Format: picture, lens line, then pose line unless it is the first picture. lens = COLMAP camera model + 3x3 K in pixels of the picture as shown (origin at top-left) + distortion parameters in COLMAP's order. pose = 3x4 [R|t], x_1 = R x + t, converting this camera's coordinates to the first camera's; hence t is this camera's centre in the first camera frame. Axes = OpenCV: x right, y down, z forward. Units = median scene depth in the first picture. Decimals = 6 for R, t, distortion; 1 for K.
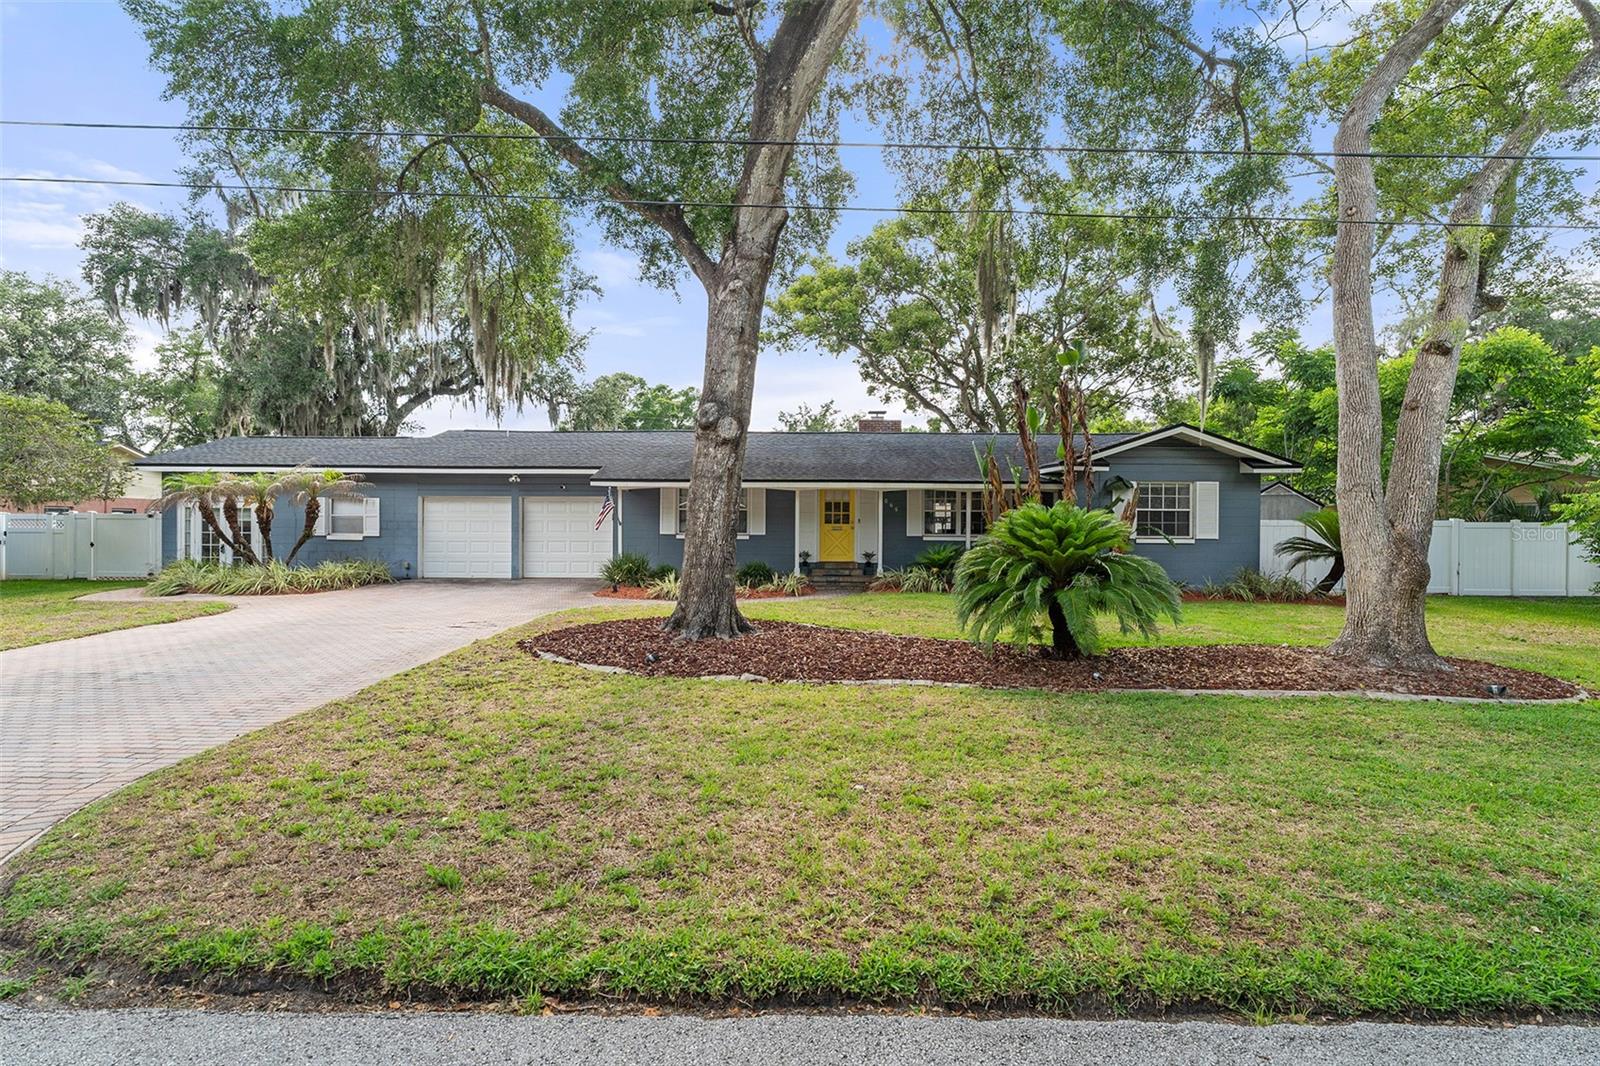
lens RADIAL K [[729.1, 0, 800.0], [0, 729.1, 533.0], [0, 0, 1]] dist [-0.000894, 0.000905]
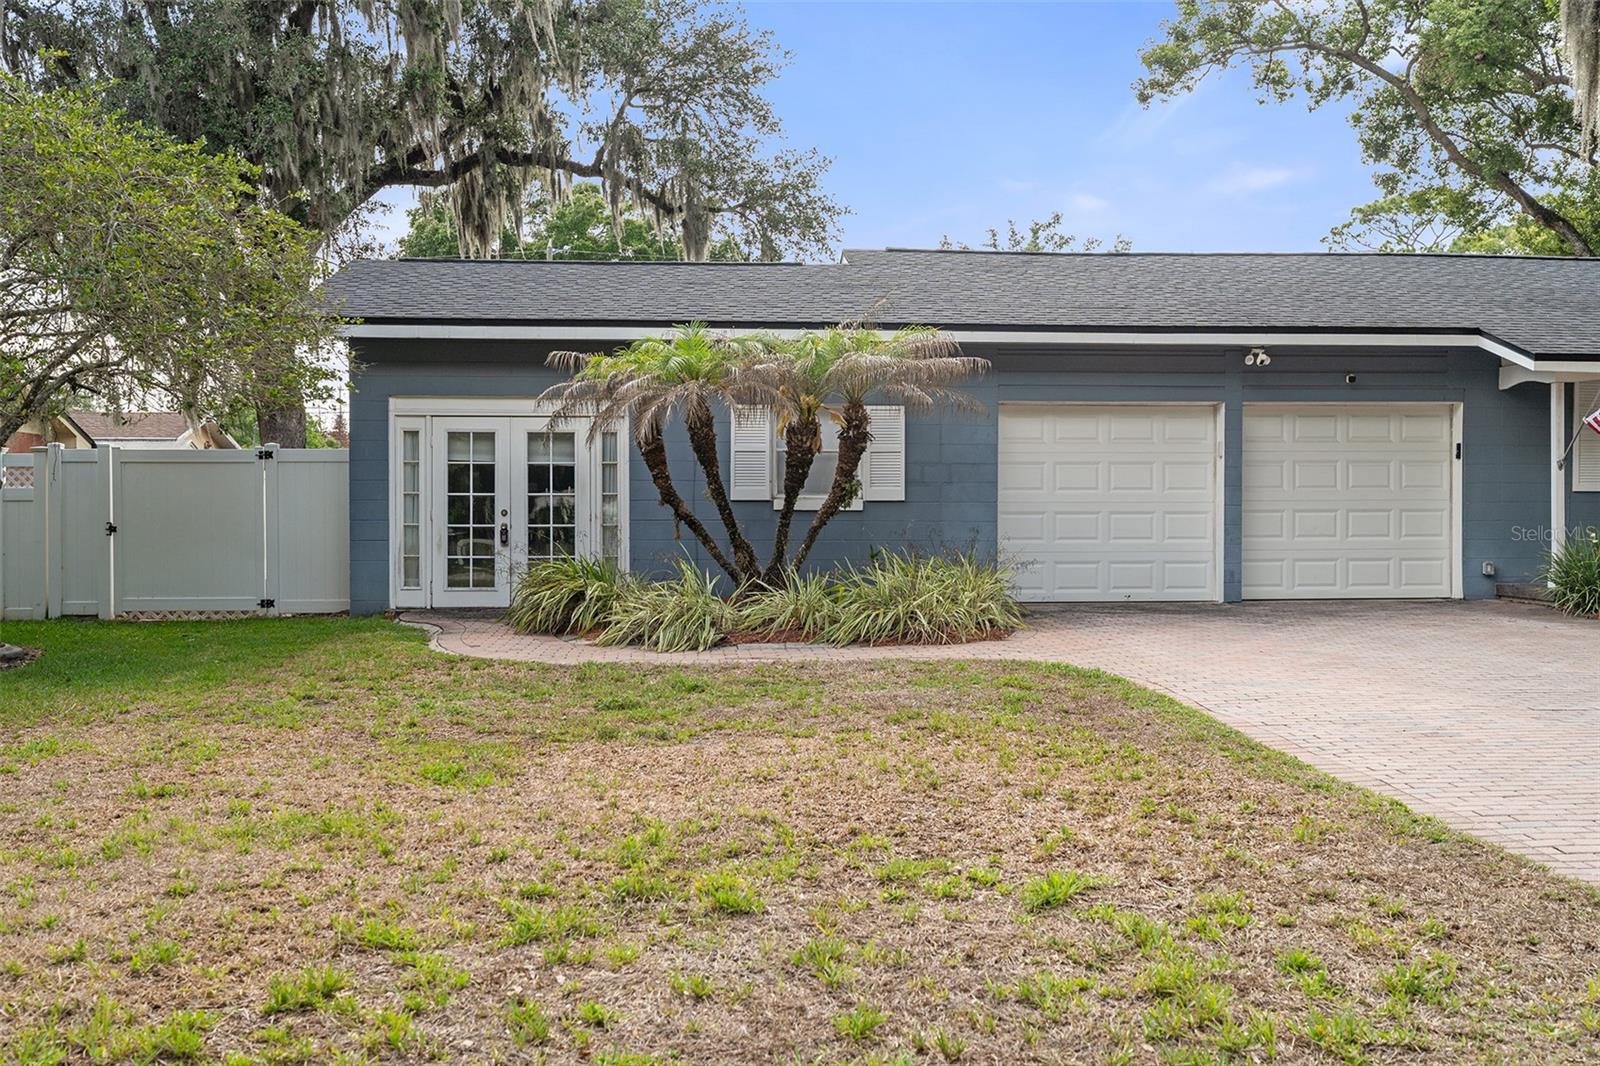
lens RADIAL K [[1571.9, 0, 800.0], [0, 1571.9, 533.0], [0, 0, 1]] dist [0.002396, 0.003844]
pose [[0.999853, -0.007546, 0.015401, -0.657723], [0.007128, 0.999610, 0.026989, -0.000654], [-0.015599, -0.026875, 0.999517, 0.098049]]
